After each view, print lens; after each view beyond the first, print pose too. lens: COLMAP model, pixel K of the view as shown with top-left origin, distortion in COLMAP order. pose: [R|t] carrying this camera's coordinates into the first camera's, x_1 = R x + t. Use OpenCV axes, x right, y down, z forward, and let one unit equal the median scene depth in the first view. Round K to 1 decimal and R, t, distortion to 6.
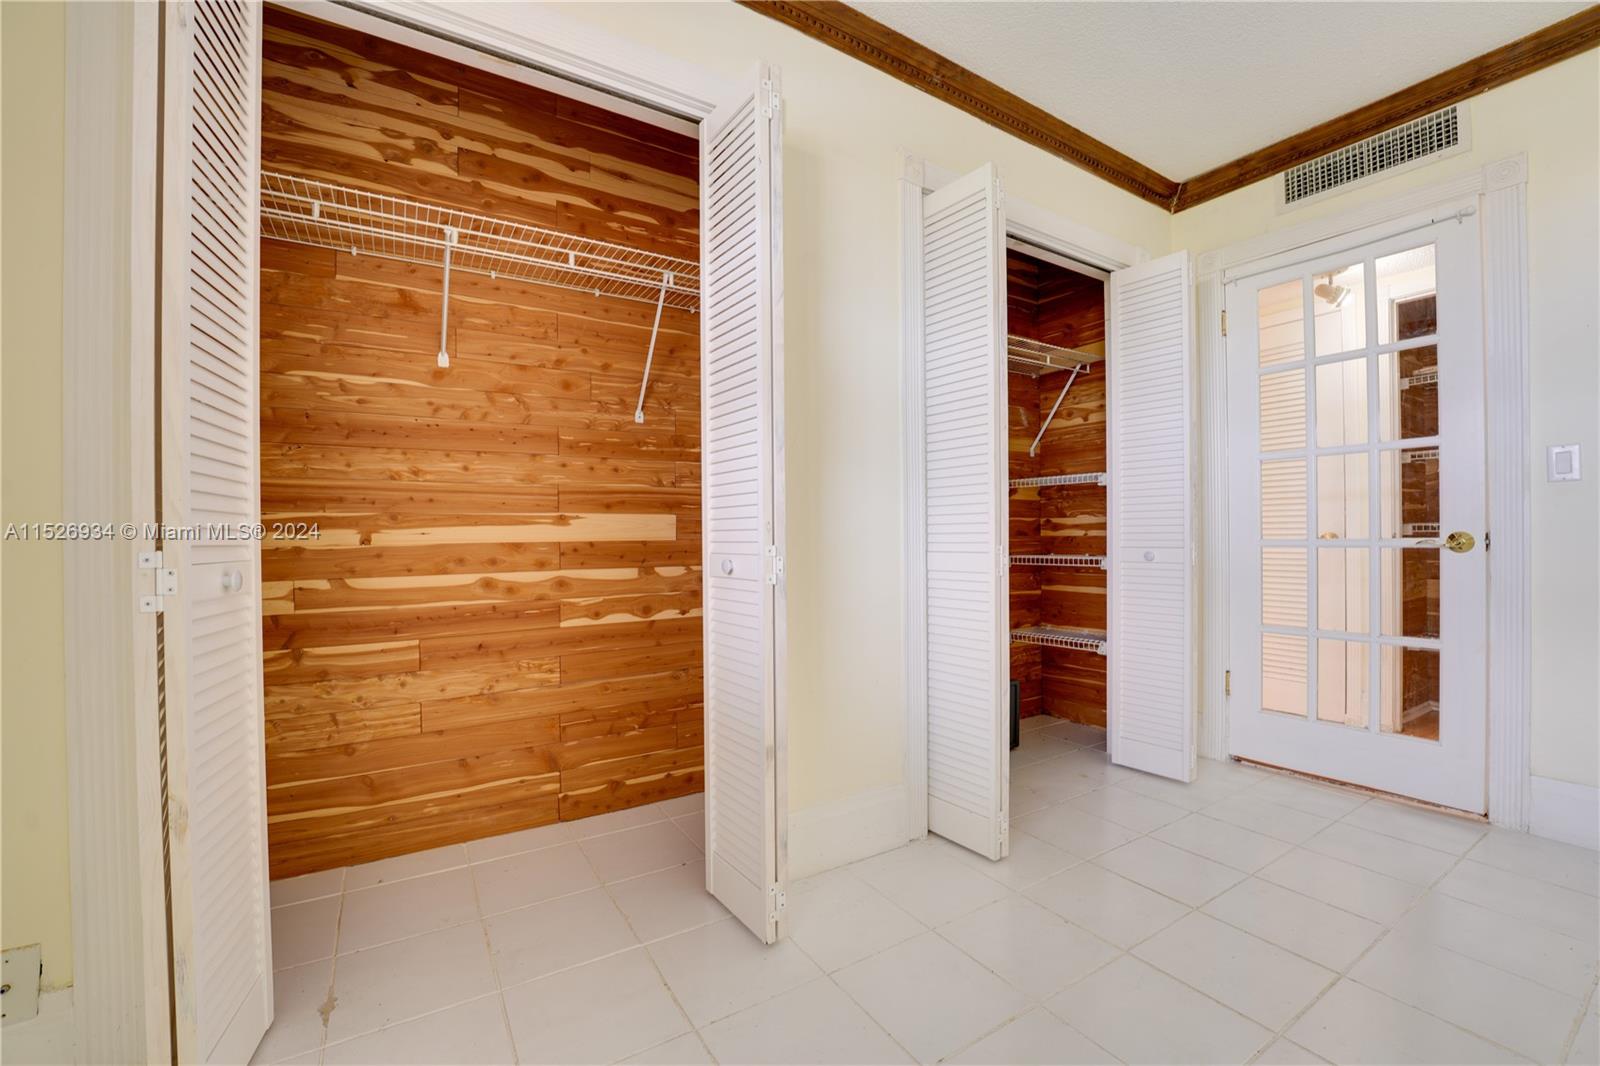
lens RADIAL K [[648.1, 0, 793.4], [0, 648.1, 541.6], [0, 0, 1]] dist [-0.032472, 0.004391]
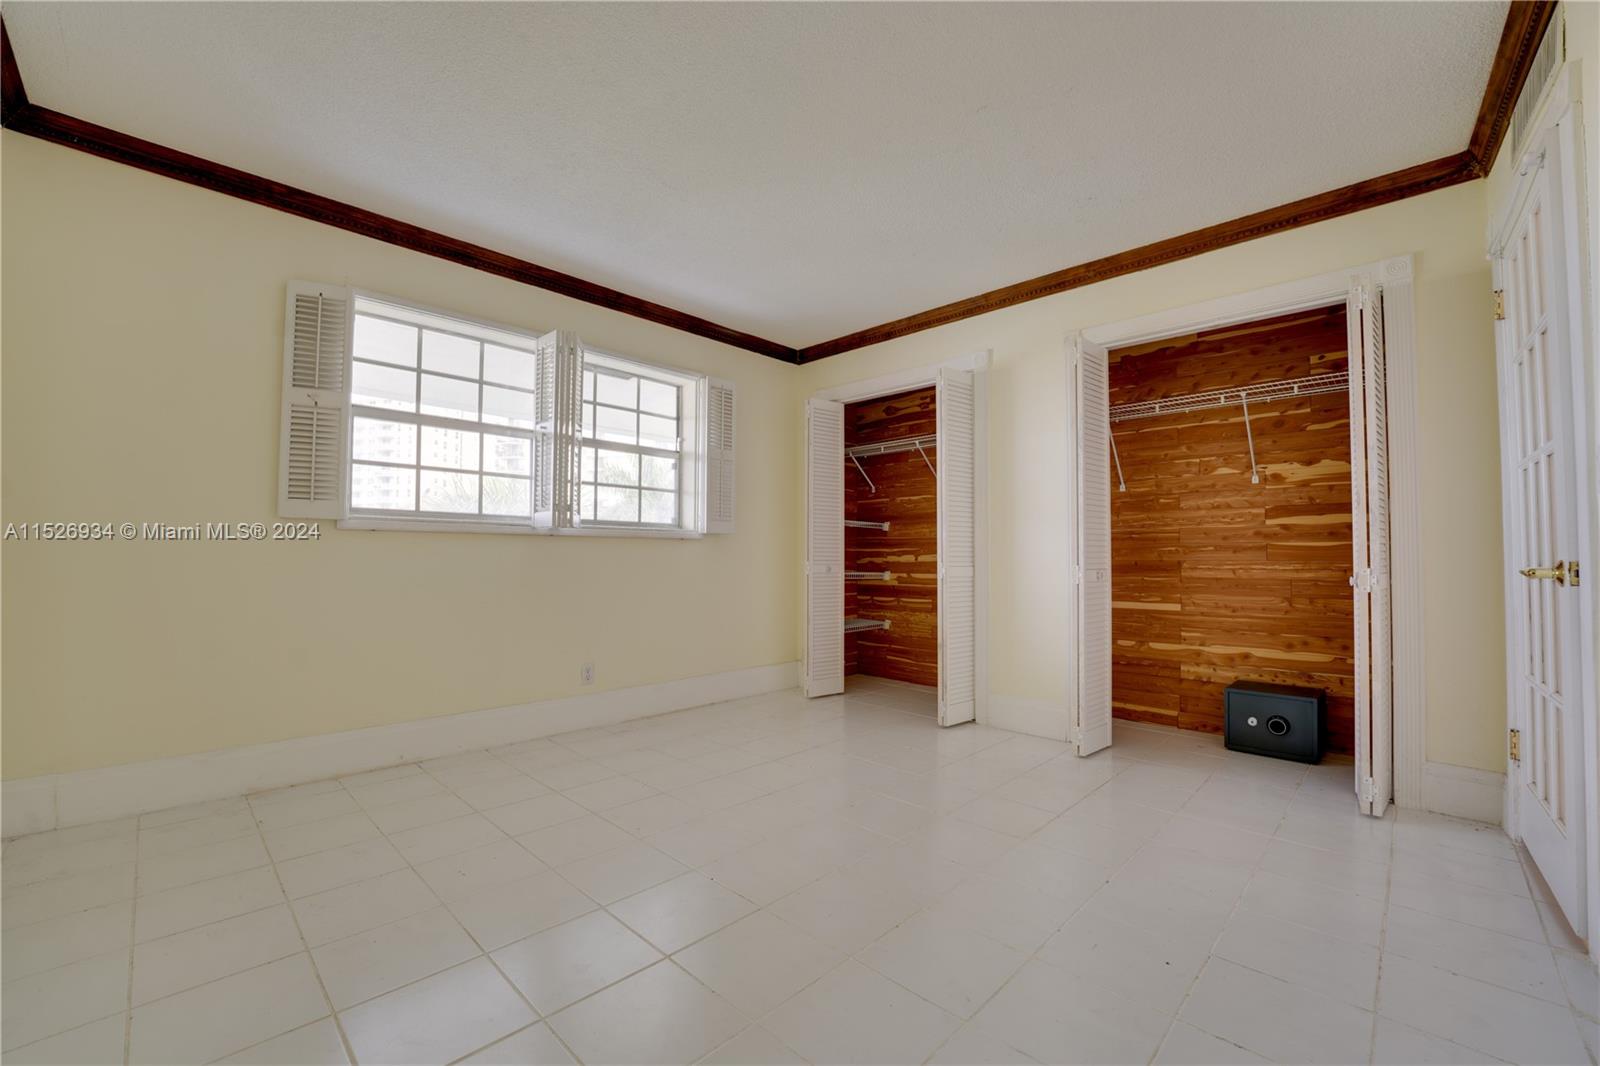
lens RADIAL K [[648.1, 0, 793.4], [0, 648.1, 541.6], [0, 0, 1]] dist [-0.032472, 0.004391]
pose [[0.239163, -0.017258, -0.970826, 1.770444], [-0.005767, 0.999799, -0.019193, -0.019430], [0.970962, 0.010189, 0.239015, -0.119399]]
